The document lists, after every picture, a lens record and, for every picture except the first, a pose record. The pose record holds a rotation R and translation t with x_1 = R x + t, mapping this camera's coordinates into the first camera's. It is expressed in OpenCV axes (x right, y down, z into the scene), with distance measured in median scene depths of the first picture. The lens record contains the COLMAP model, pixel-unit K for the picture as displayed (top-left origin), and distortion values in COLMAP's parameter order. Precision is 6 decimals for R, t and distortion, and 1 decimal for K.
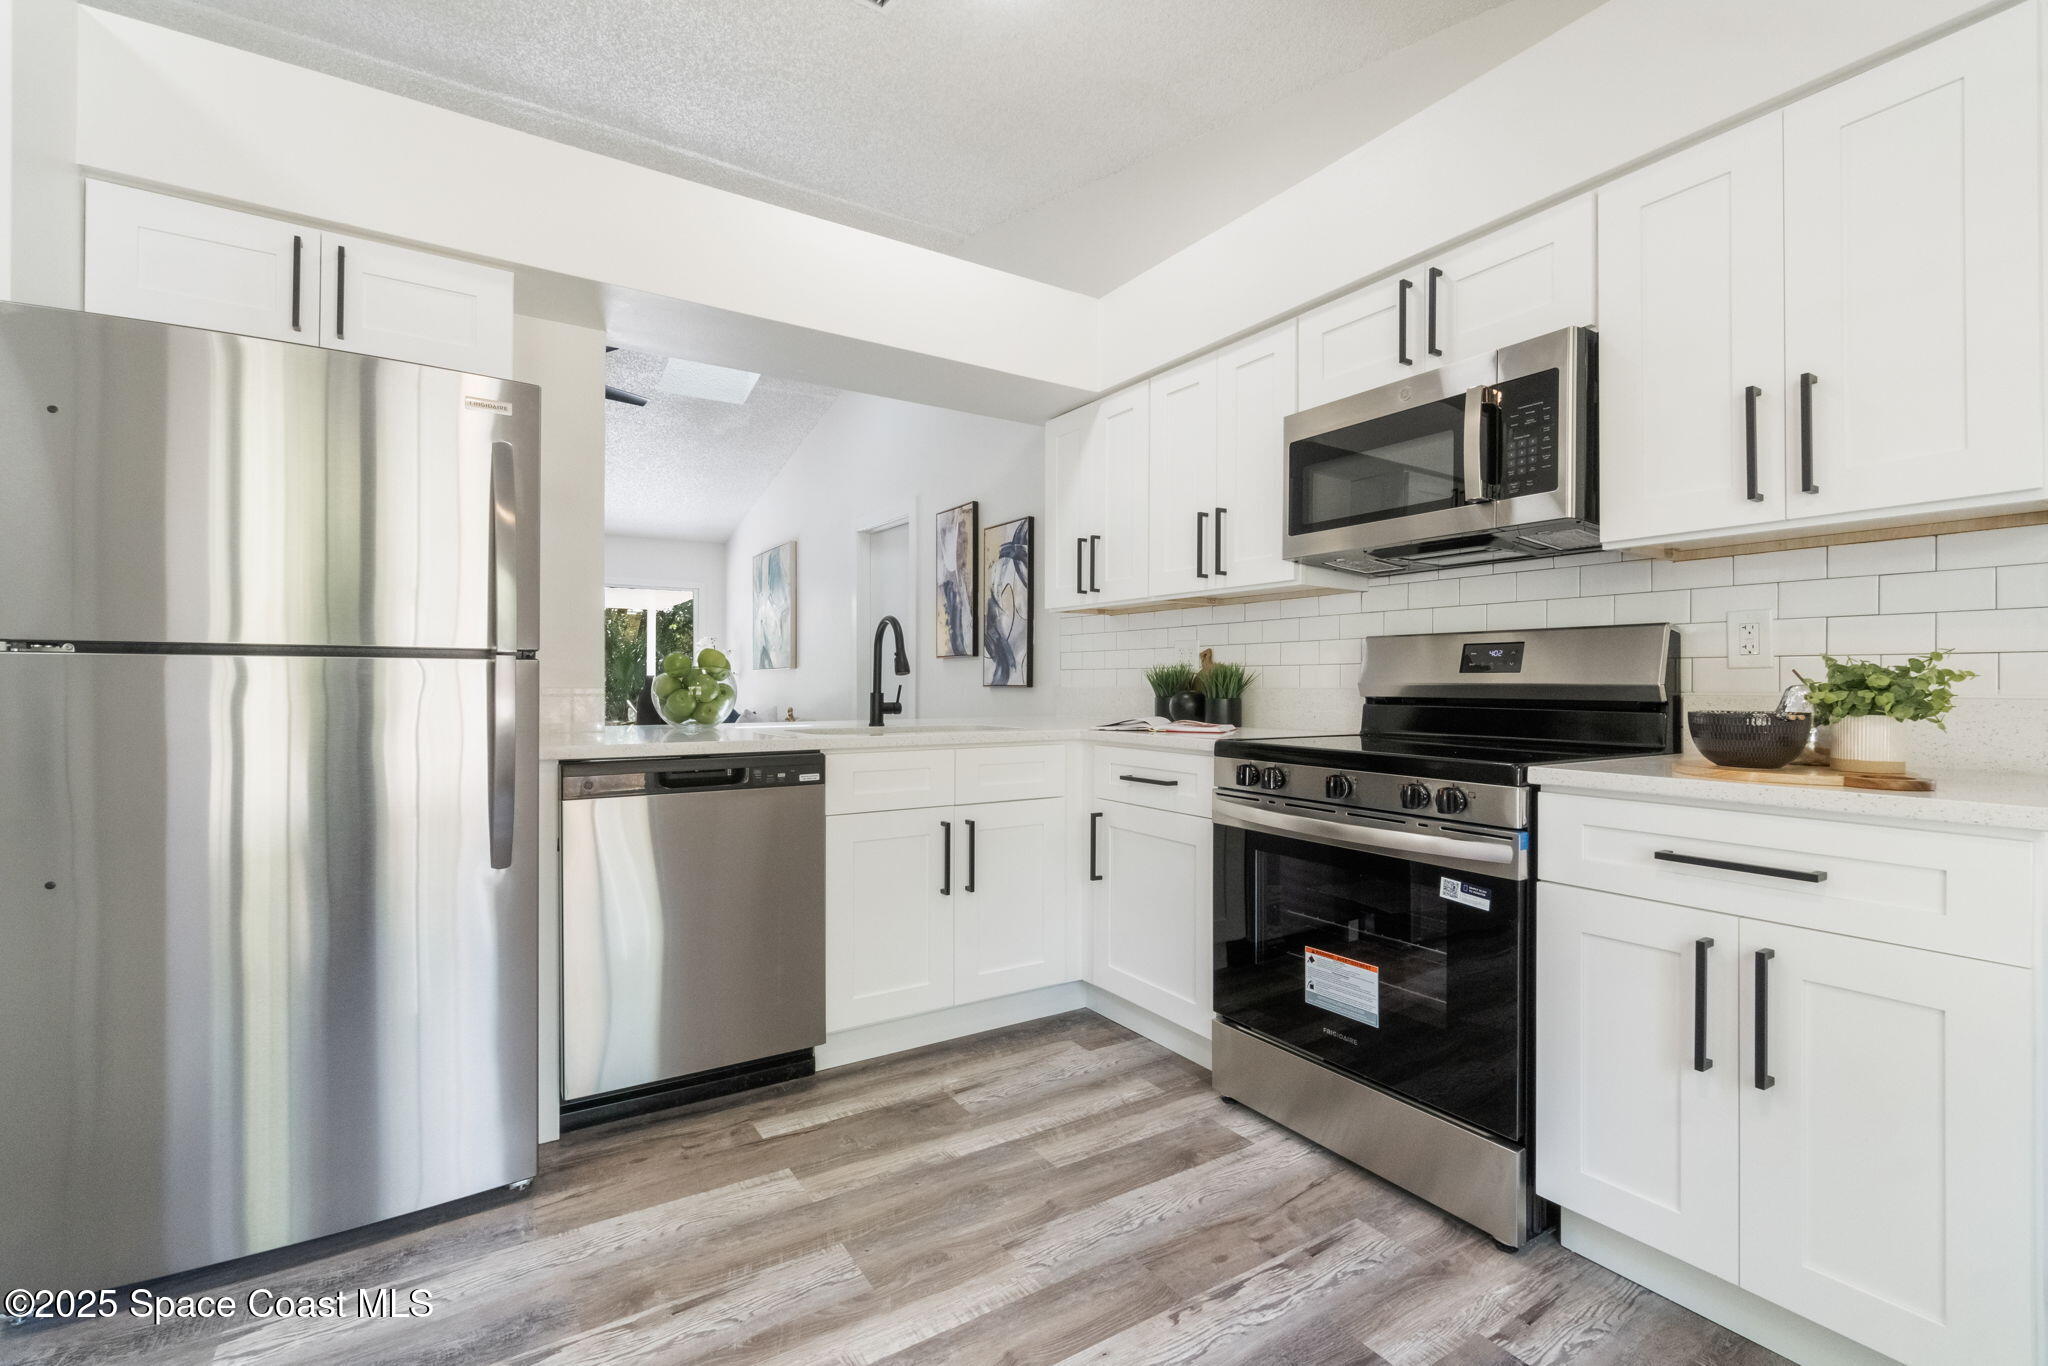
lens RADIAL K [[896.0, 0, 1024.0], [0, 896.0, 683.0], [0, 0, 1]] dist [-0.004411, 0.000160]
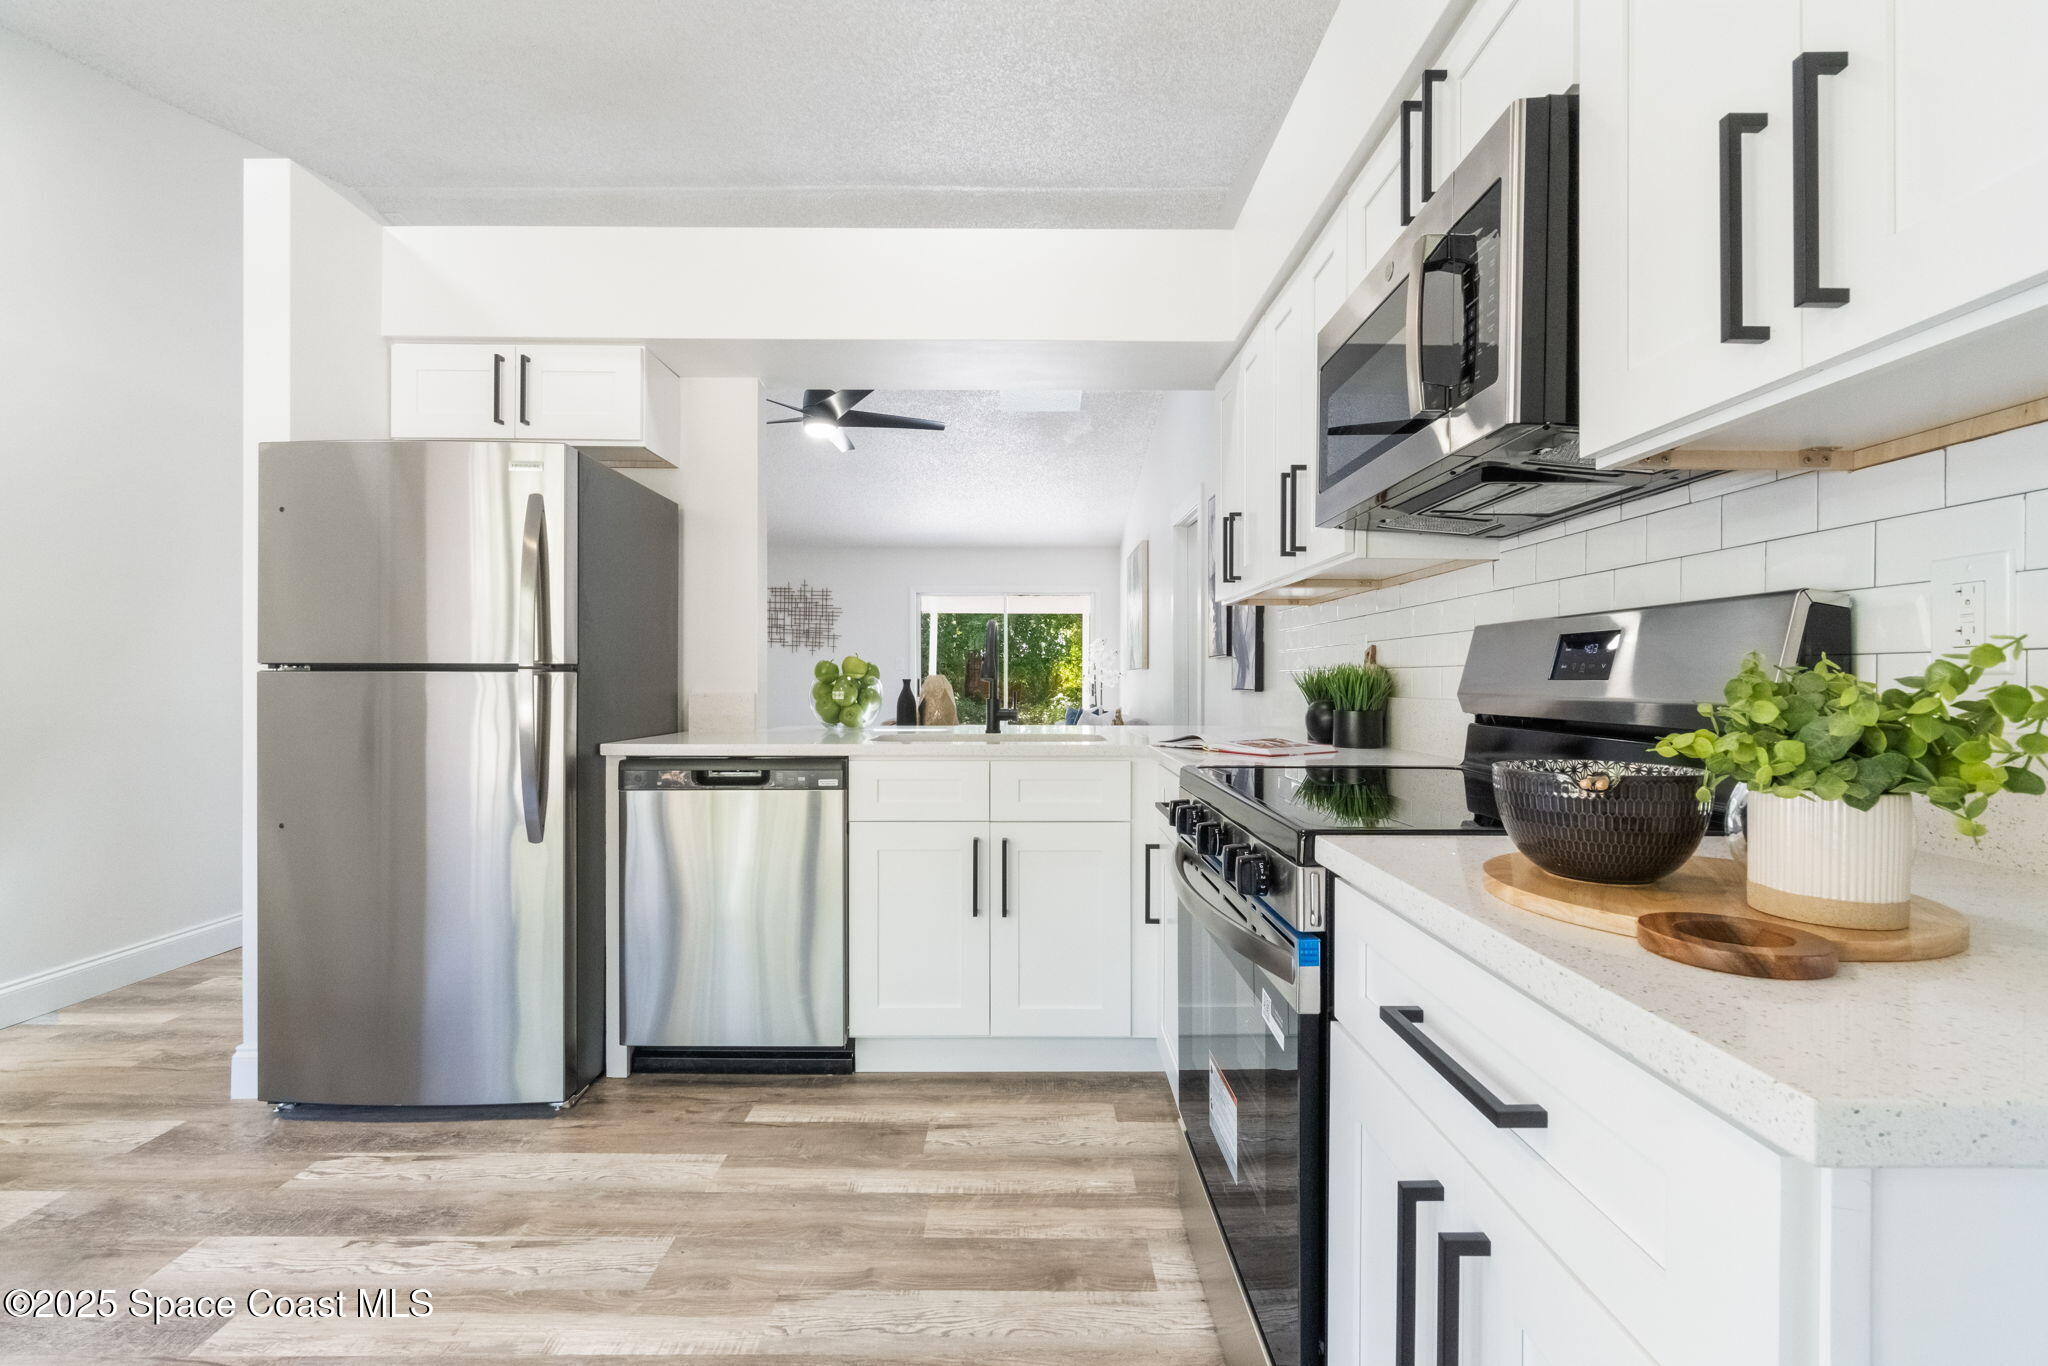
lens RADIAL K [[910.6, 0, 1027.4], [0, 910.6, 682.9], [0, 0, 1]] dist [-0.004998, 0.000837]
pose [[0.844777, 0.000184, -0.535119, 0.564864], [0.001198, 0.999997, 0.002235, -0.012154], [0.535117, -0.002529, 0.844774, 0.269293]]
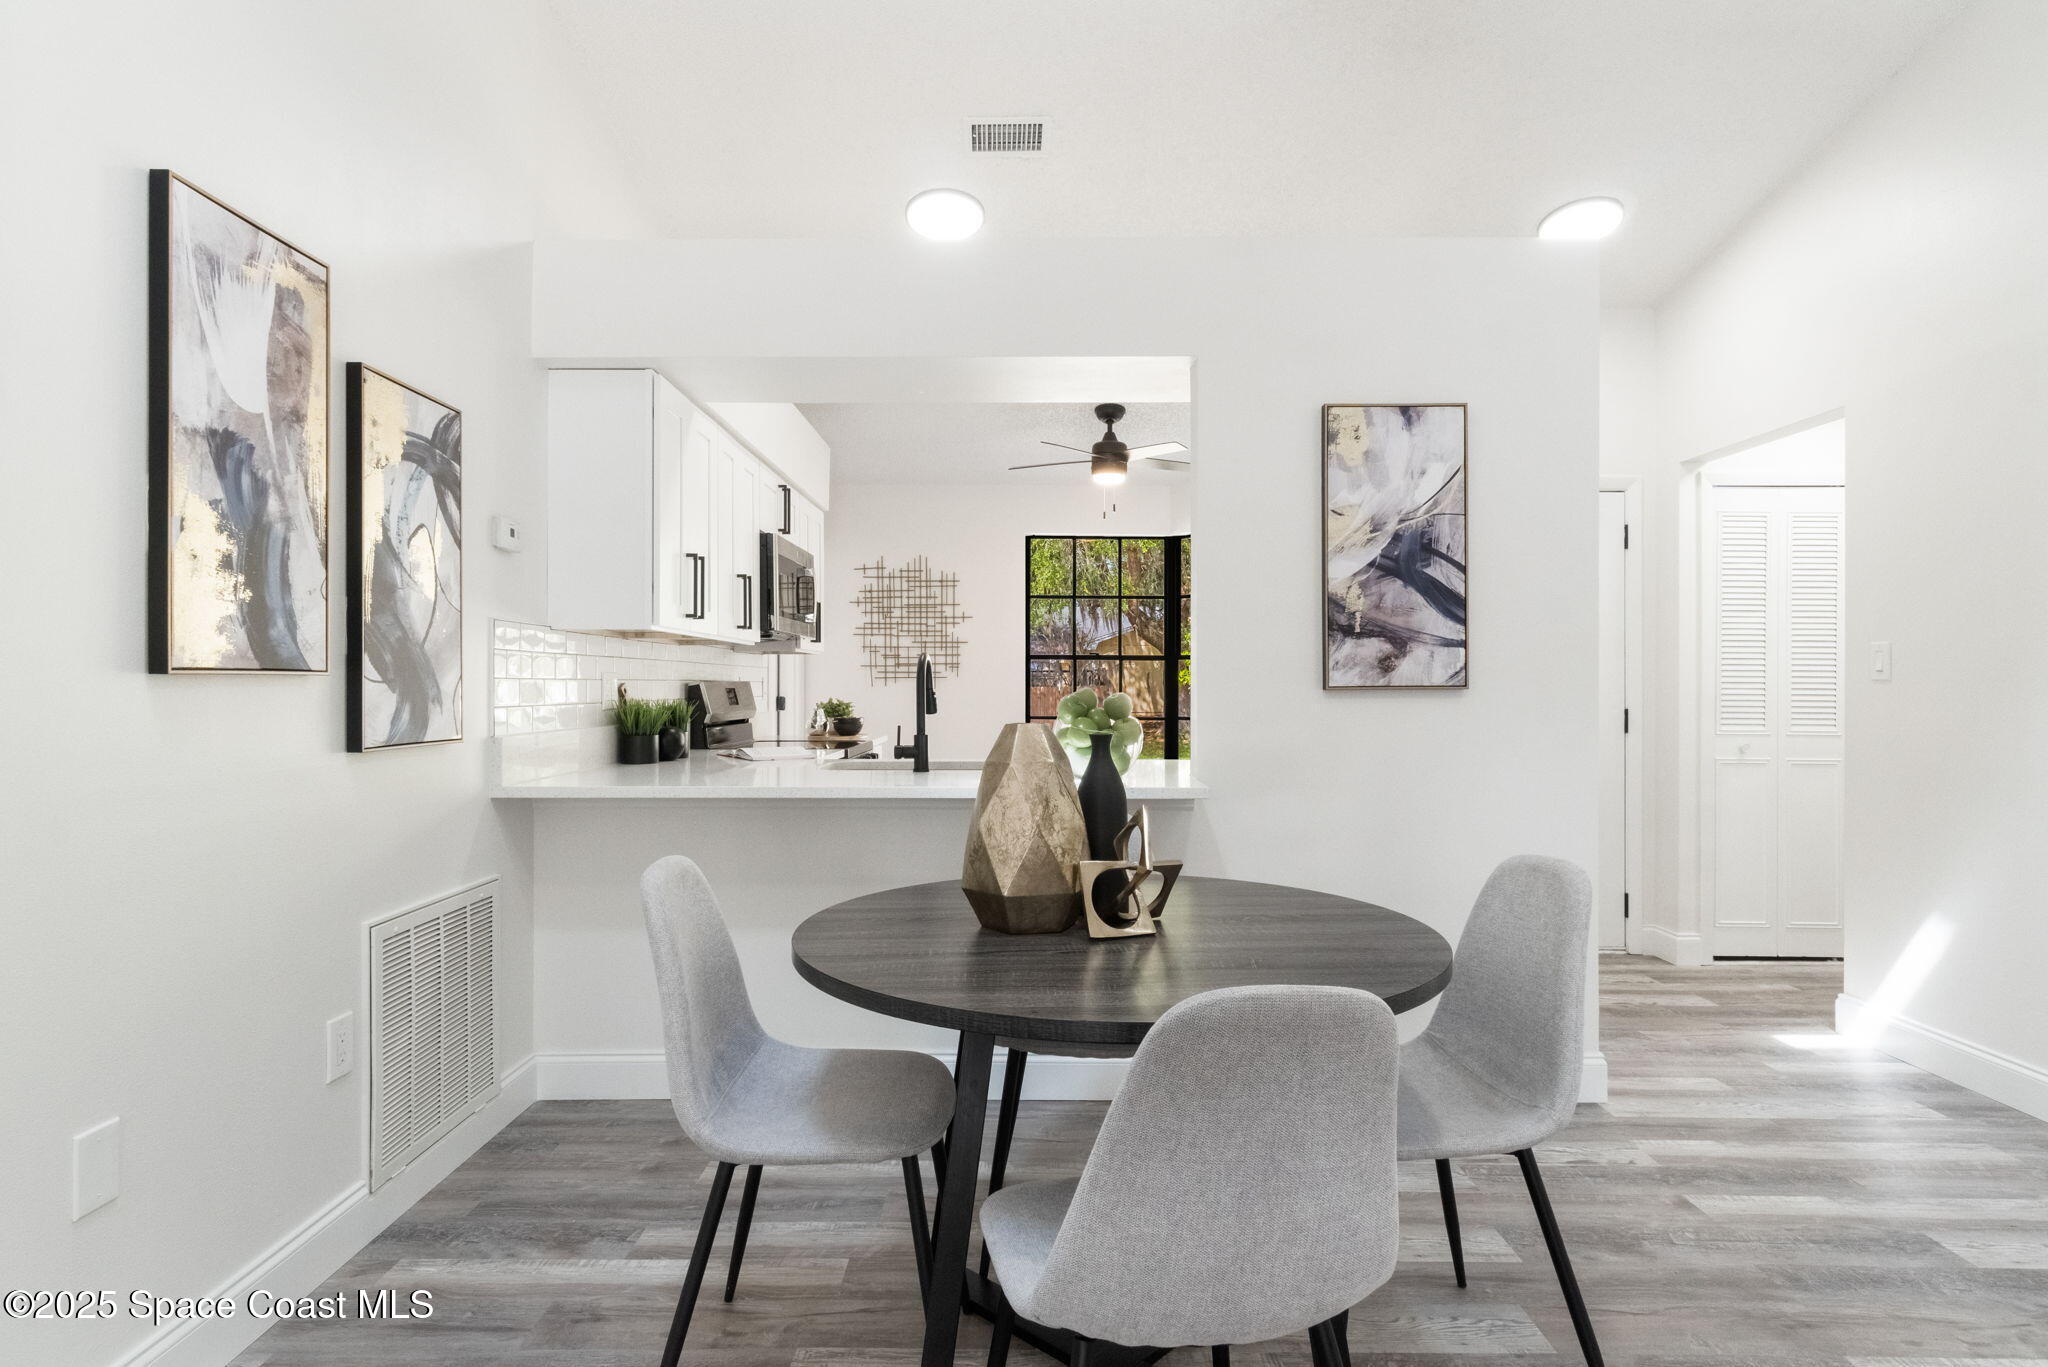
lens RADIAL K [[1087.4, 0, 1015.8], [0, 1087.4, 685.9], [0, 0, 1]] dist [-0.003518, -0.000929]
pose [[-0.833686, -0.002119, 0.552235, -1.198568], [-0.002474, 0.999997, 0.000102, -0.055789], [-0.552233, -0.001281, -0.833689, 2.649424]]
